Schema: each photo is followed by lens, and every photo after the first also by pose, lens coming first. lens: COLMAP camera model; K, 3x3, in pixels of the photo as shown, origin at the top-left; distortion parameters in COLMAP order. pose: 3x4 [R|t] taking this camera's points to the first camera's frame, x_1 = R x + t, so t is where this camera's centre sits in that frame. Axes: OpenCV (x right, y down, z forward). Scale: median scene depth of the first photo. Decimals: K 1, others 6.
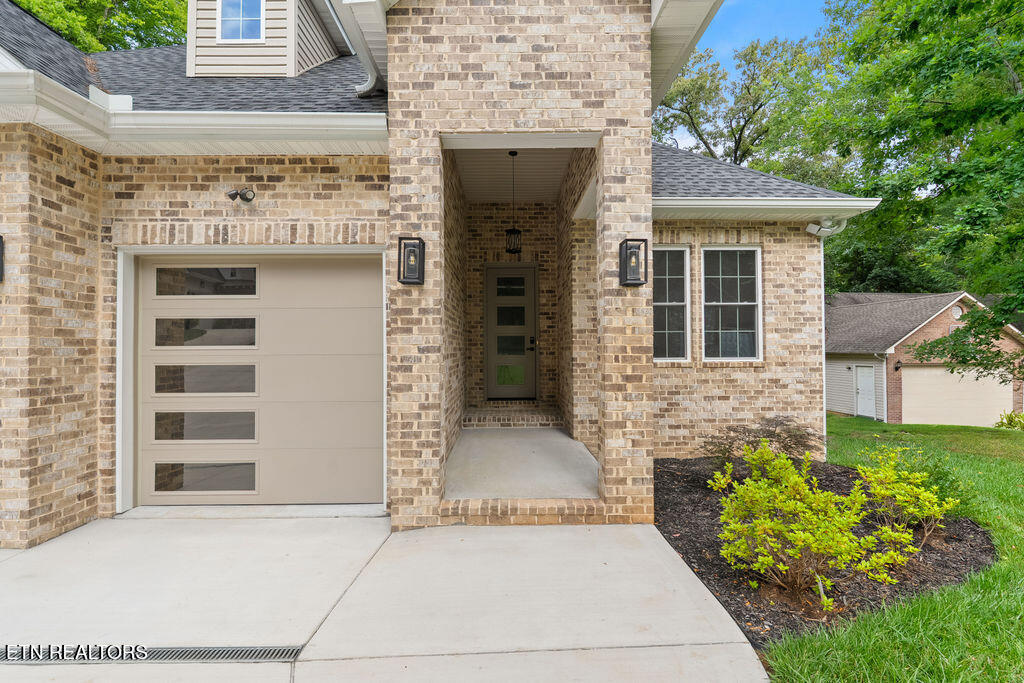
lens RADIAL K [[449.4, 0, 510.6], [0, 449.4, 343.9], [0, 0, 1]] dist [-0.008961, 0.000425]
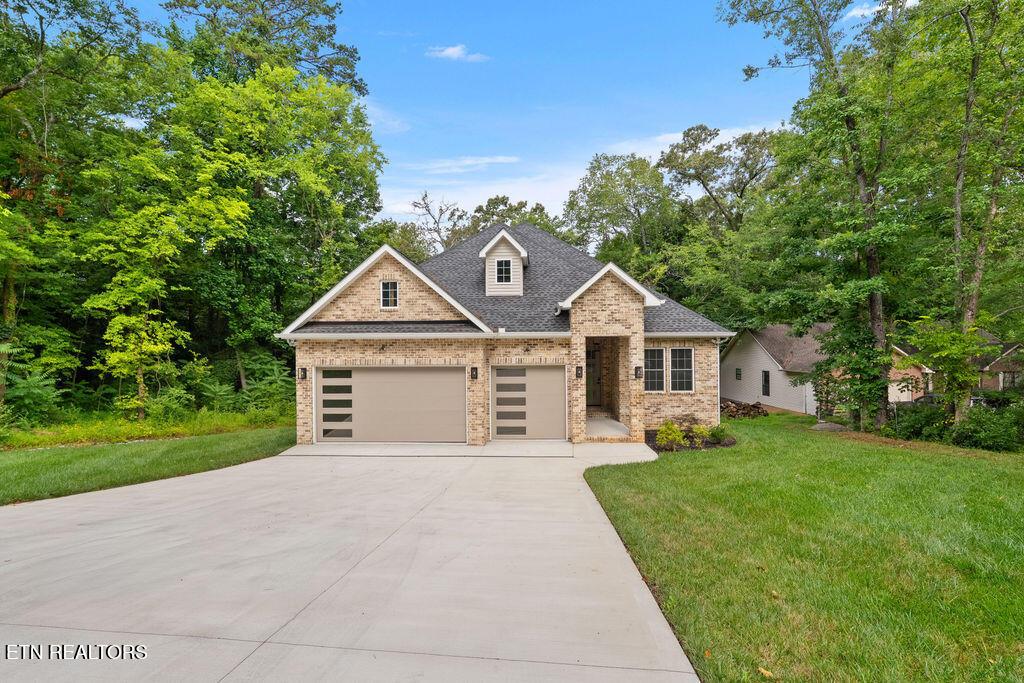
lens RADIAL K [[449.4, 0, 510.7], [0, 449.4, 342.6], [0, 0, 1]] dist [-0.008961, 0.000425]
pose [[0.998011, -0.003046, -0.062959, -0.479367], [0.003364, 0.999982, 0.004952, -0.390224], [0.062943, -0.005154, 0.998004, -2.418566]]
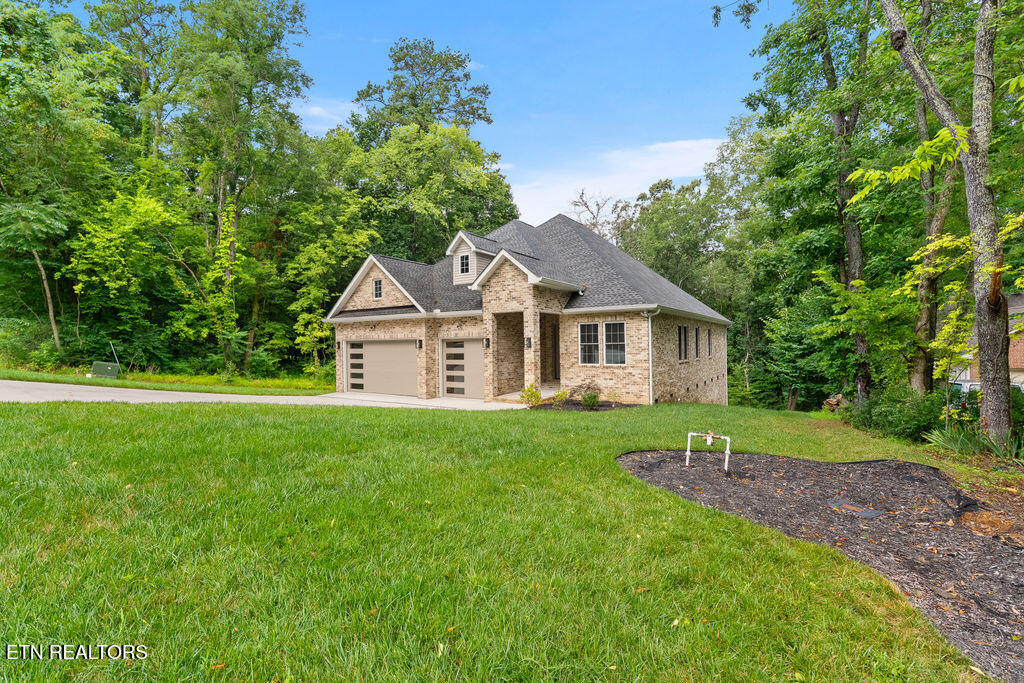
lens RADIAL K [[449.4, 0, 508.9], [0, 449.4, 341.2], [0, 0, 1]] dist [-0.008961, 0.000425]
pose [[0.821628, -0.011026, -0.569918, 2.209928], [0.017458, 0.999831, 0.005825, -0.192524], [0.569757, -0.014736, 0.821681, -2.249564]]
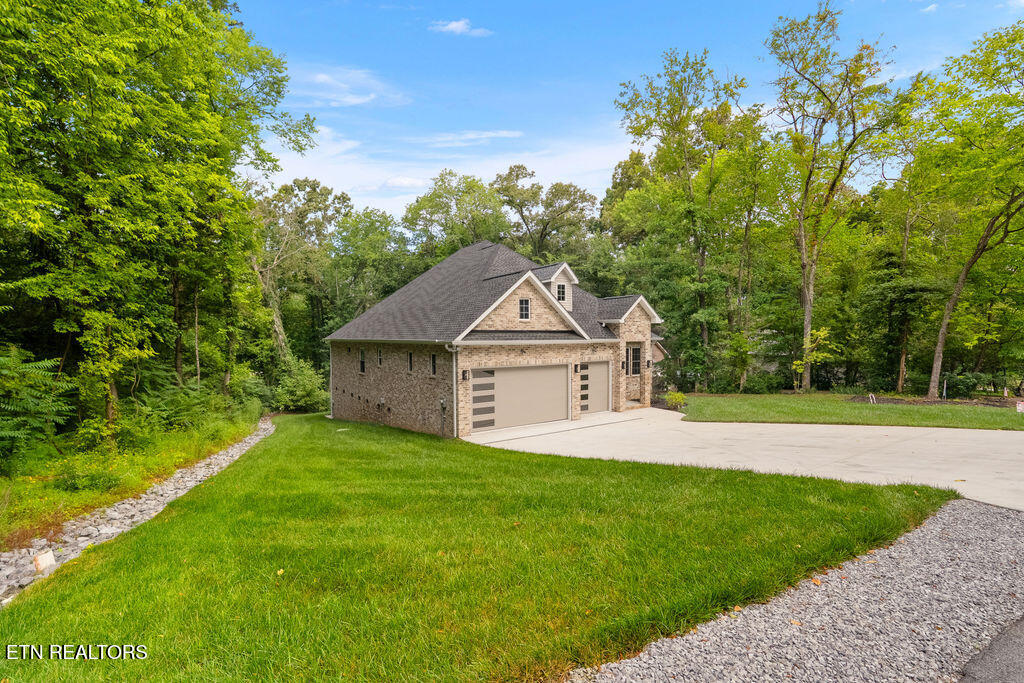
lens RADIAL K [[449.4, 0, 509.1], [0, 449.4, 340.4], [0, 0, 1]] dist [-0.008961, 0.000425]
pose [[0.838117, -0.006182, 0.545456, -3.992180], [-0.007264, 0.999721, 0.022491, -0.535644], [-0.545442, -0.022812, 0.837838, -2.620178]]
